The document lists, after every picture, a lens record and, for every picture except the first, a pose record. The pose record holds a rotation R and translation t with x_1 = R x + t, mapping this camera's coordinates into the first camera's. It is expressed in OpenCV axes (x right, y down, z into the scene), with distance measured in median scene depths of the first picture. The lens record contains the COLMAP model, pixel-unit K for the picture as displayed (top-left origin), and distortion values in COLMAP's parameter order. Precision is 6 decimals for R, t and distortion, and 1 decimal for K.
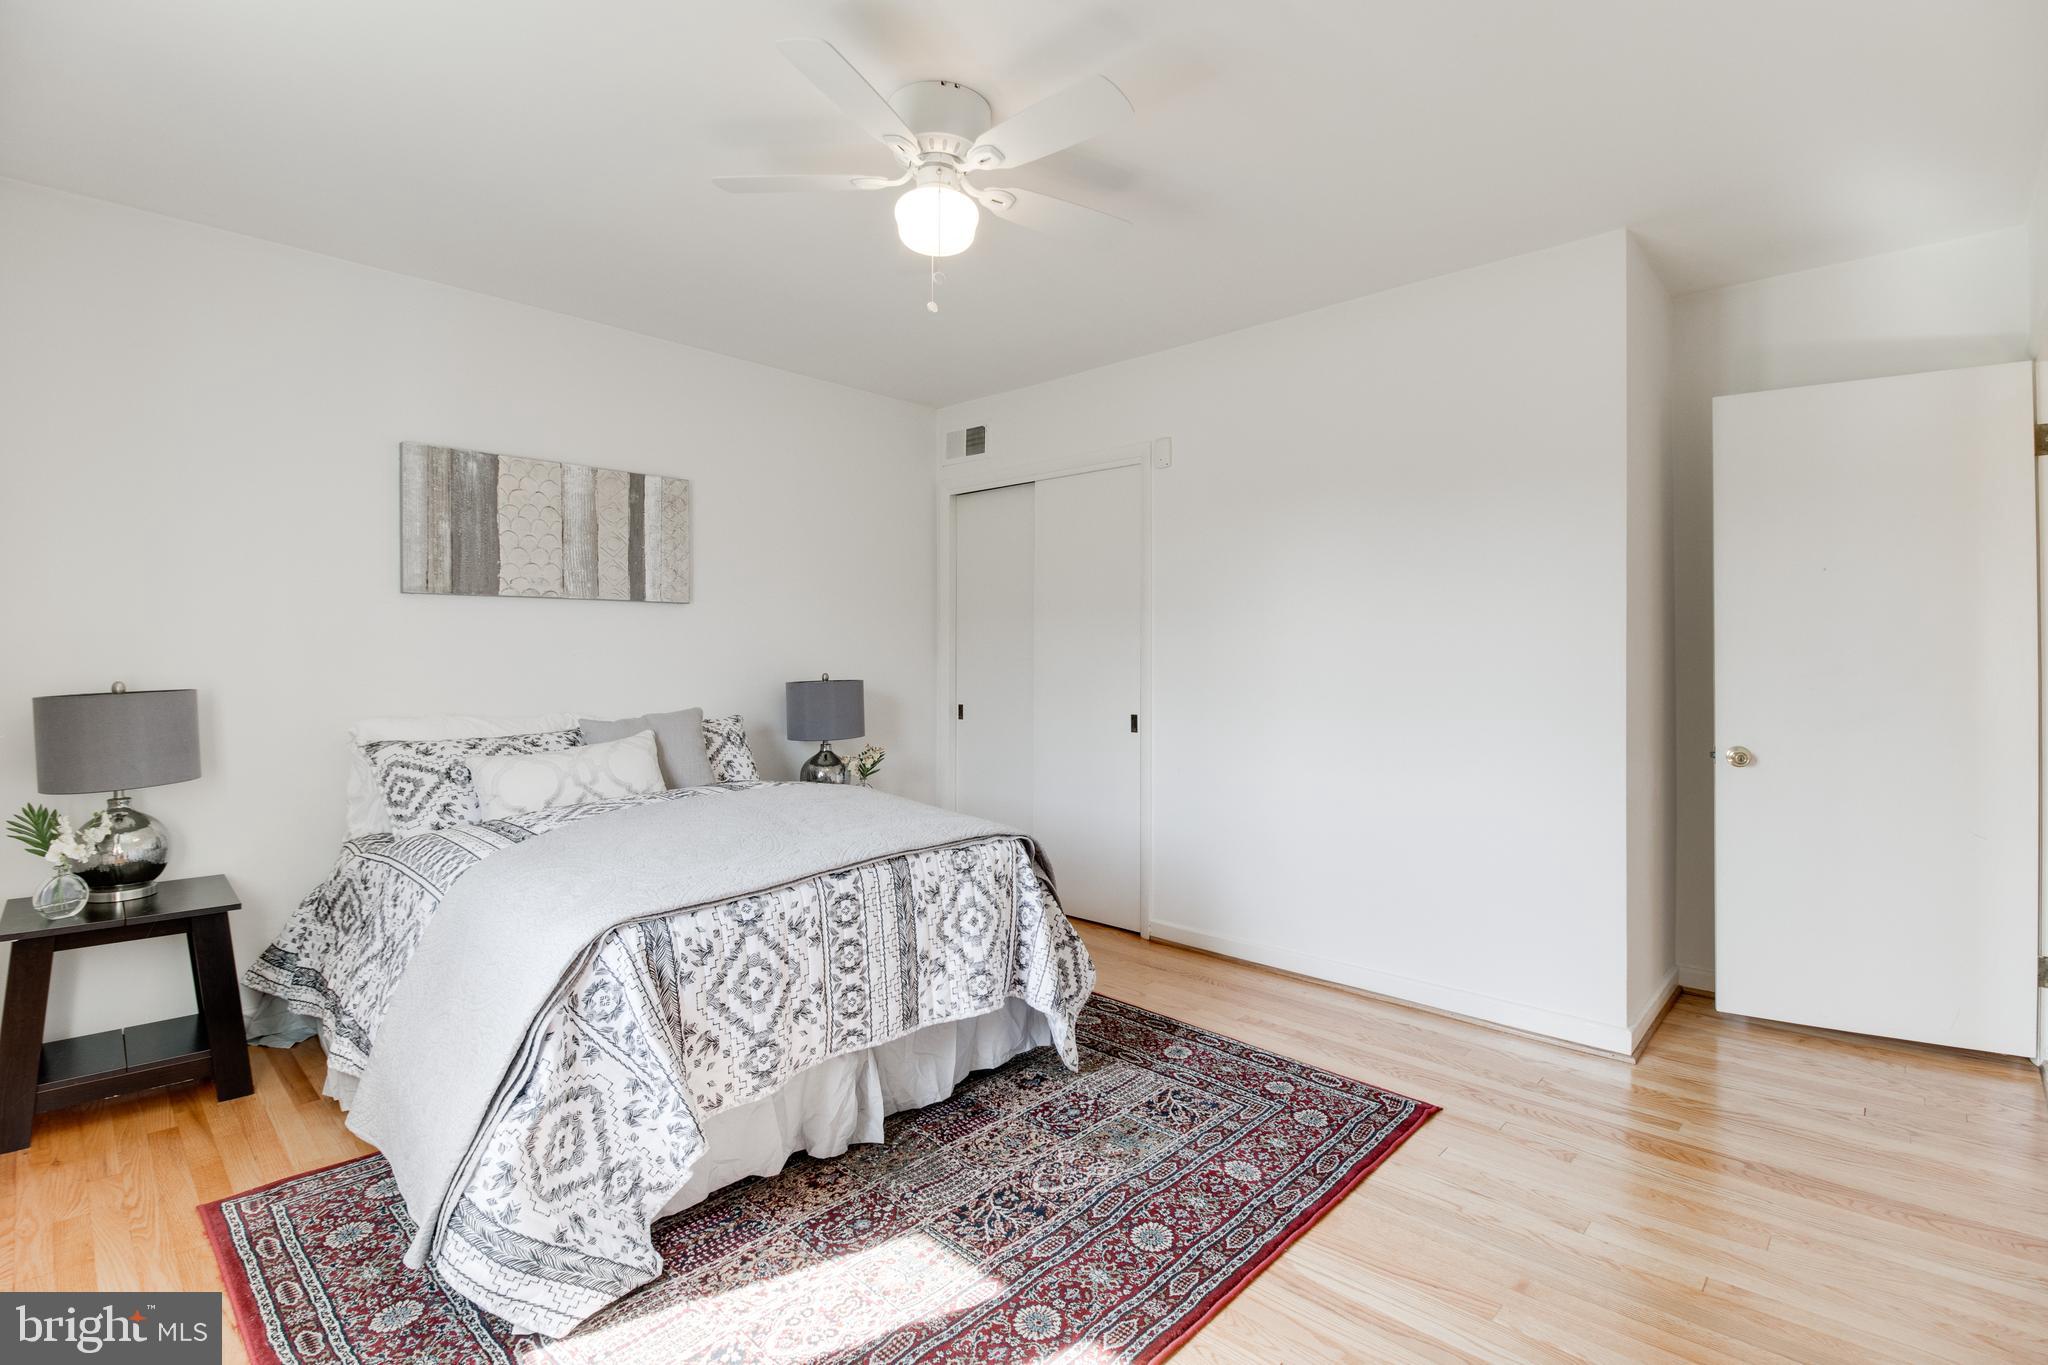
lens RADIAL K [[949.4, 0, 1025.7], [0, 949.4, 640.3], [0, 0, 1]] dist [-0.016887, -0.000230]
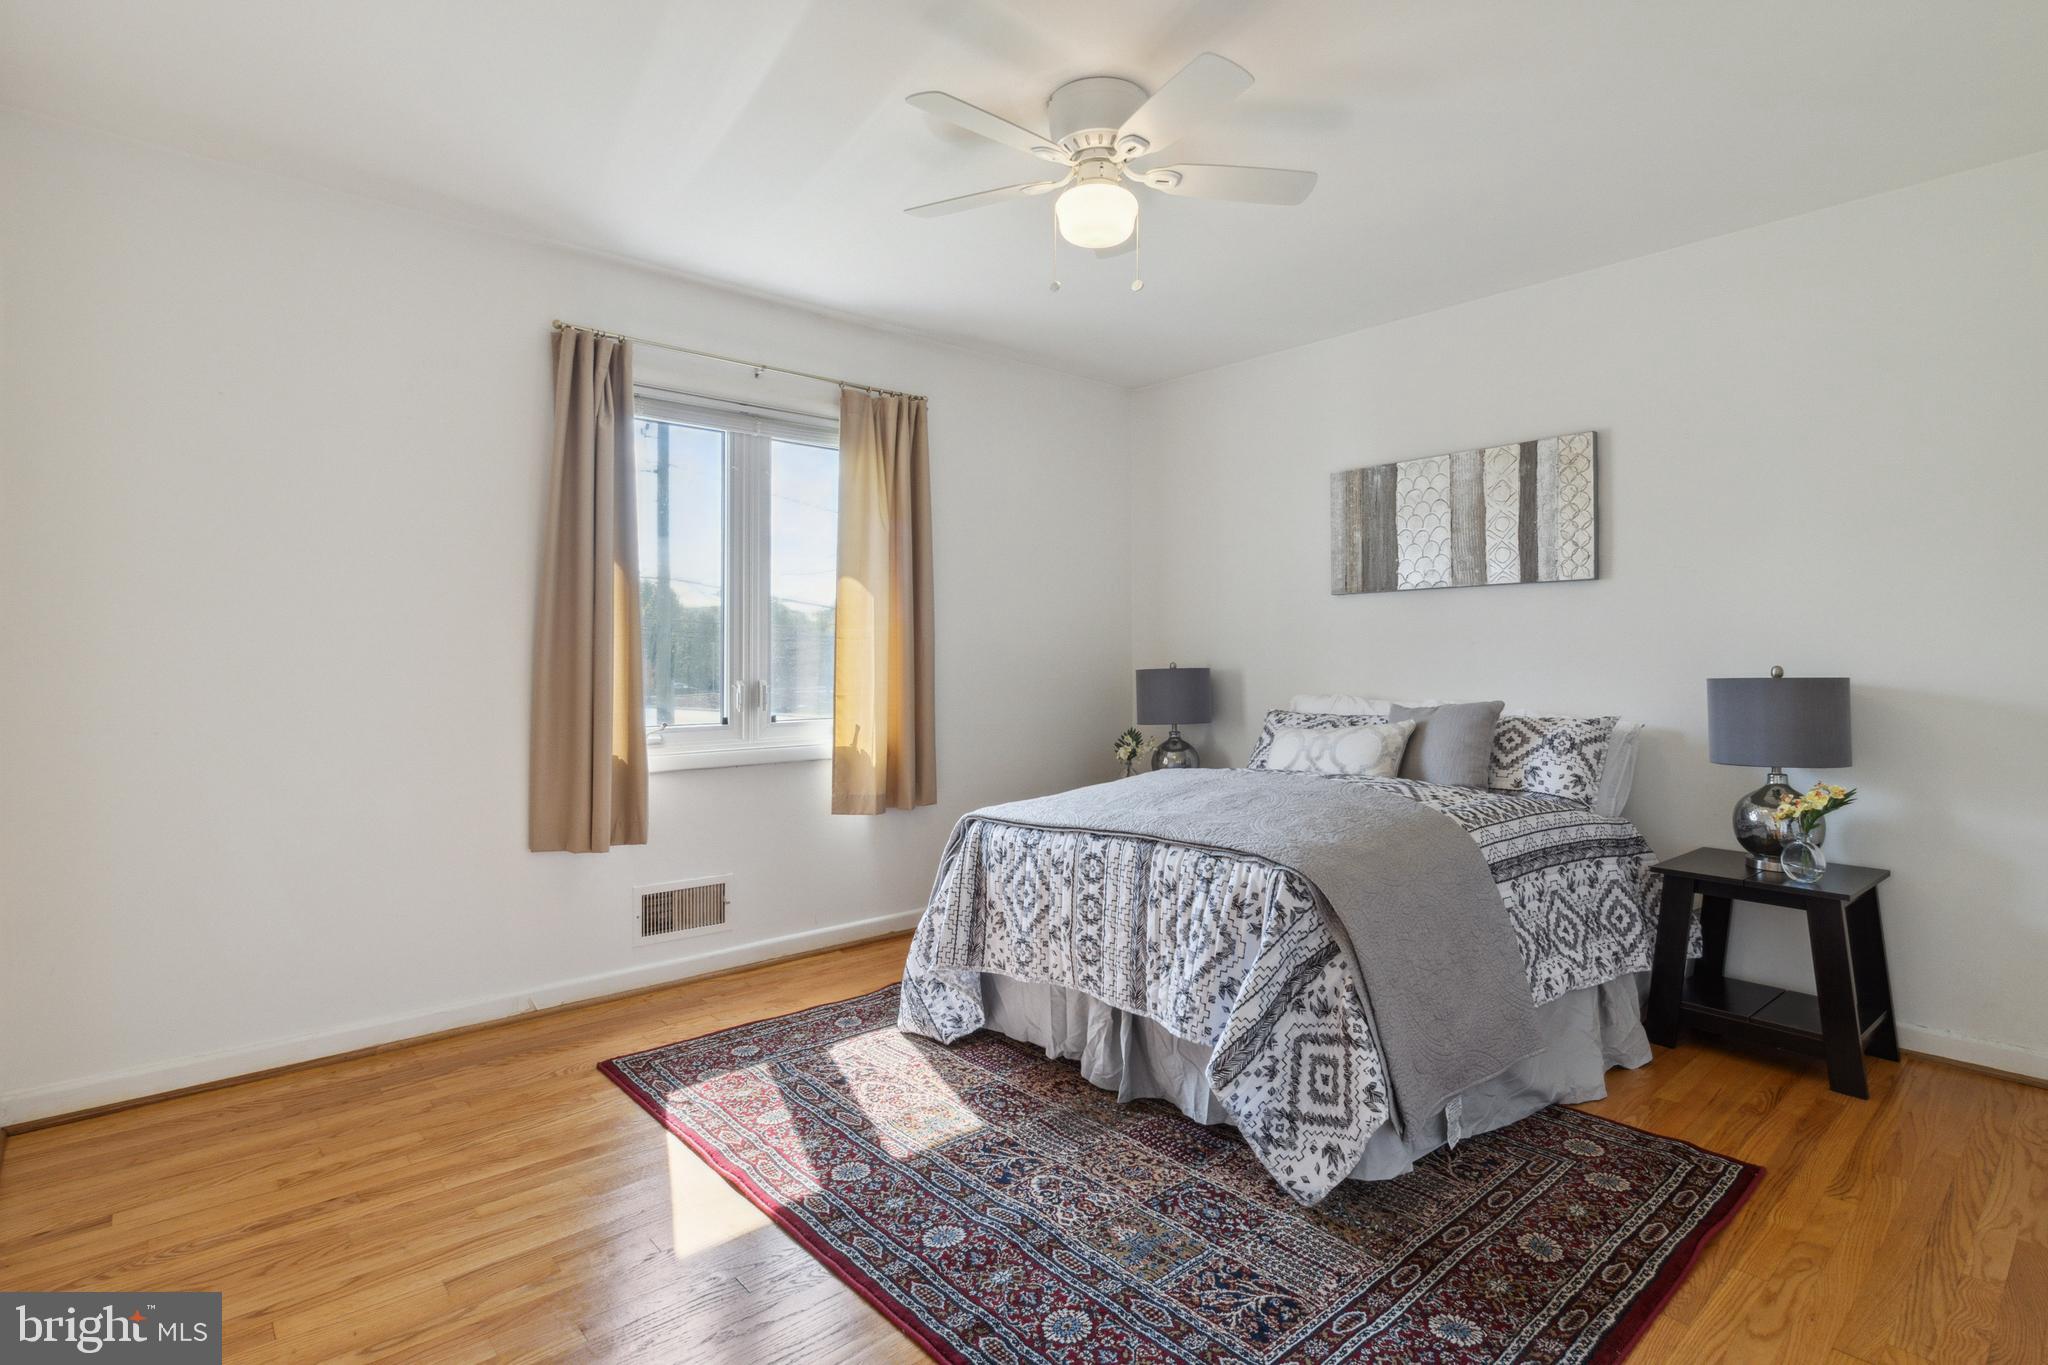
lens RADIAL K [[1027.0, 0, 1027.6], [0, 1027.0, 633.2], [0, 0, 1]] dist [-0.000644, 0.000619]
pose [[-0.091109, -0.021217, -0.995615, 0.932781], [0.021785, 0.999491, -0.023293, 0.029452], [0.995603, -0.023812, -0.090601, 0.935645]]
